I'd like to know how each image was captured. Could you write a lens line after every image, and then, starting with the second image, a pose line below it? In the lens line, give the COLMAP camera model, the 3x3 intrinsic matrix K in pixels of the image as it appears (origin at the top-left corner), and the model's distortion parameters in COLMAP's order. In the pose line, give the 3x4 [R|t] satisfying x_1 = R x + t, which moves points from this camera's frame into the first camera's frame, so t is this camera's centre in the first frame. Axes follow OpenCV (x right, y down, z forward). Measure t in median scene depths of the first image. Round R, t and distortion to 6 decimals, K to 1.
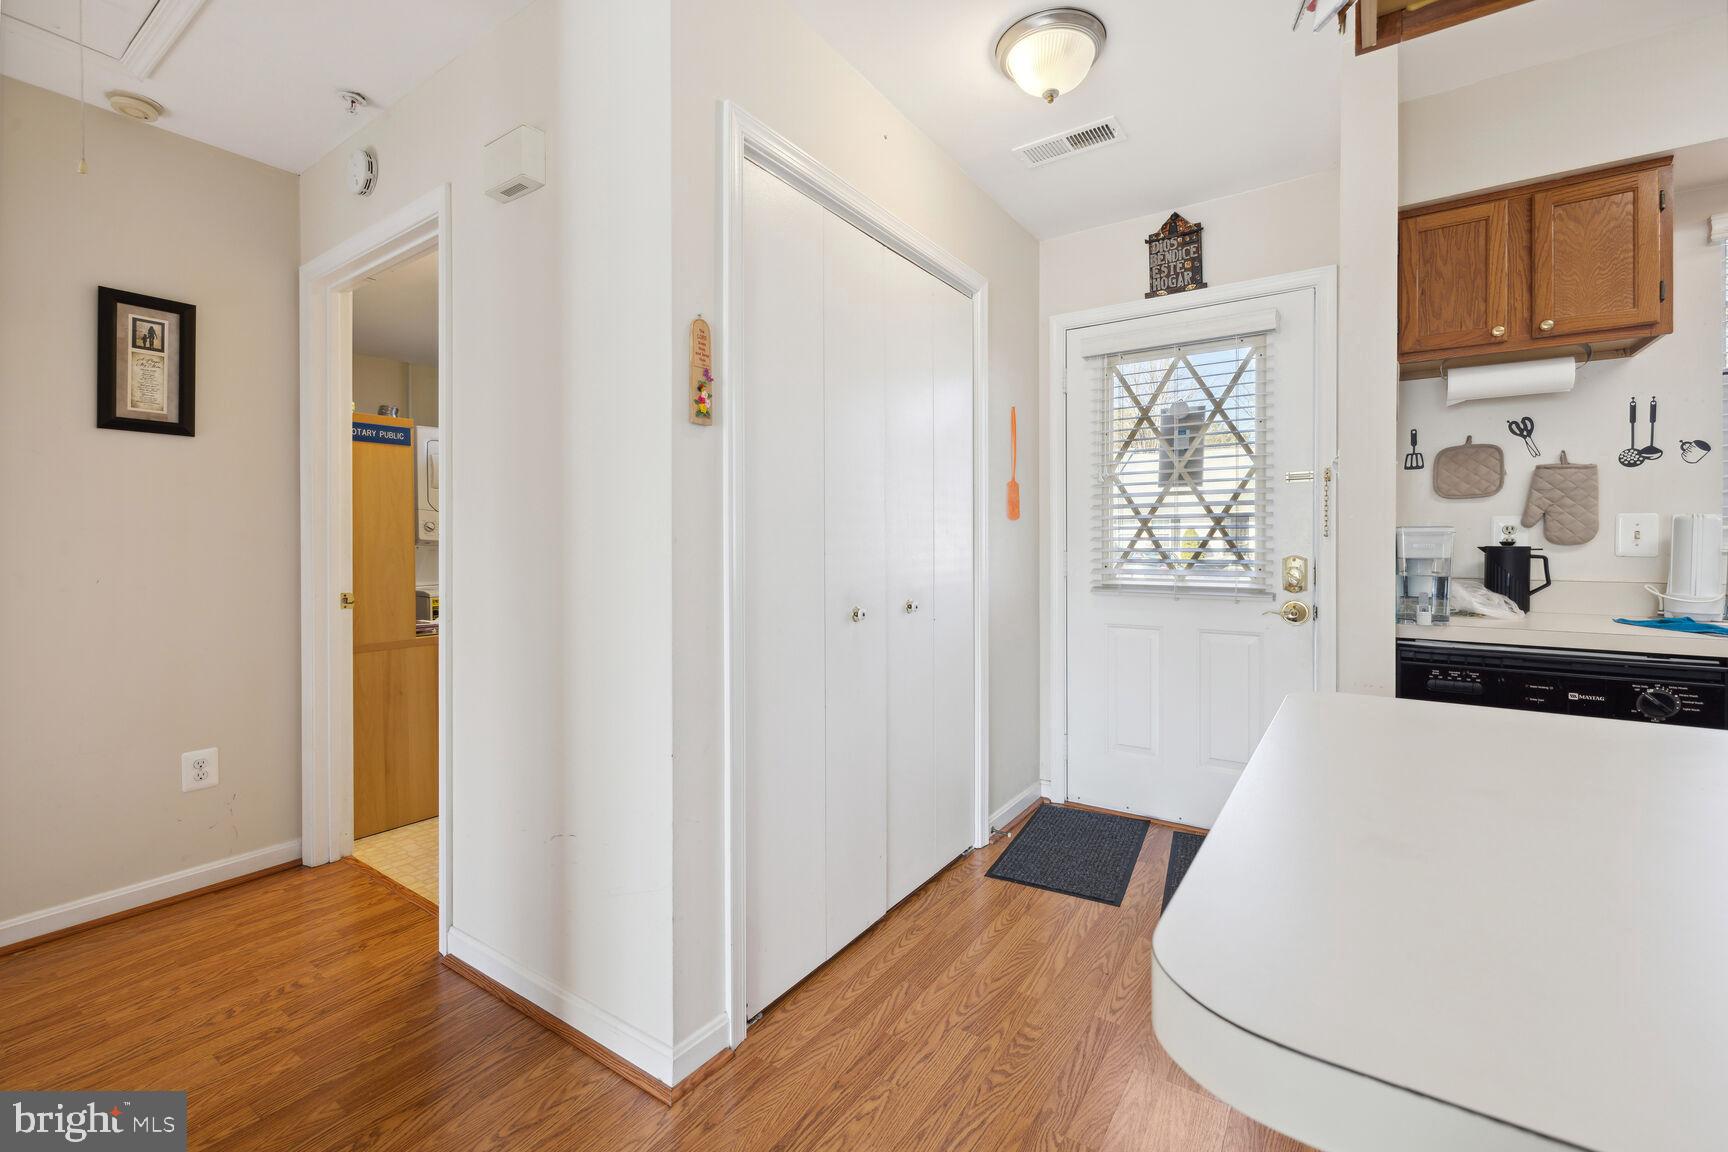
lens RADIAL K [[727.0, 0, 871.8], [0, 727.0, 540.9], [0, 0, 1]] dist [0.001938, -0.000989]
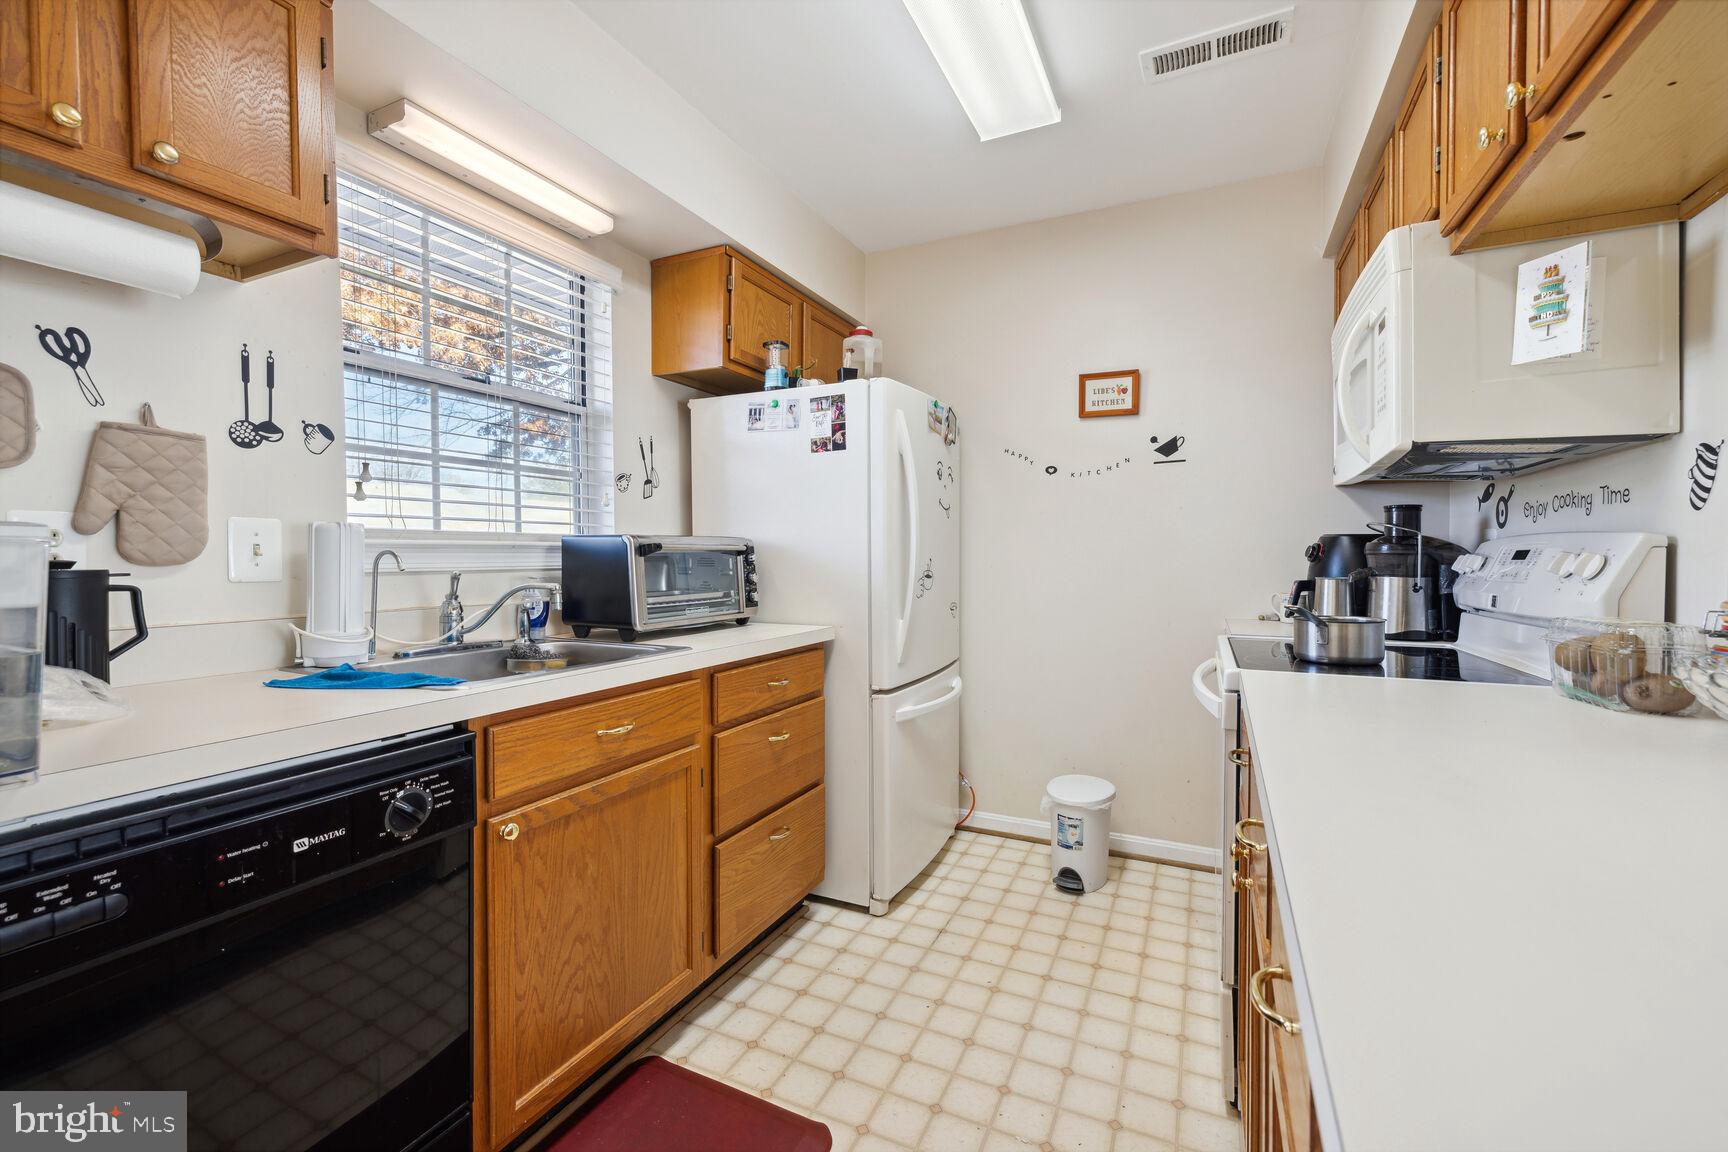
lens RADIAL K [[727.0, 0, 863.4], [0, 727.0, 571.1], [0, 0, 1]] dist [0.001938, -0.000989]
pose [[-0.142068, -0.015033, 0.989743, 0.301211], [0.005218, 0.999859, 0.015935, 0.003338], [-0.989843, 0.007428, -0.141970, 0.532758]]
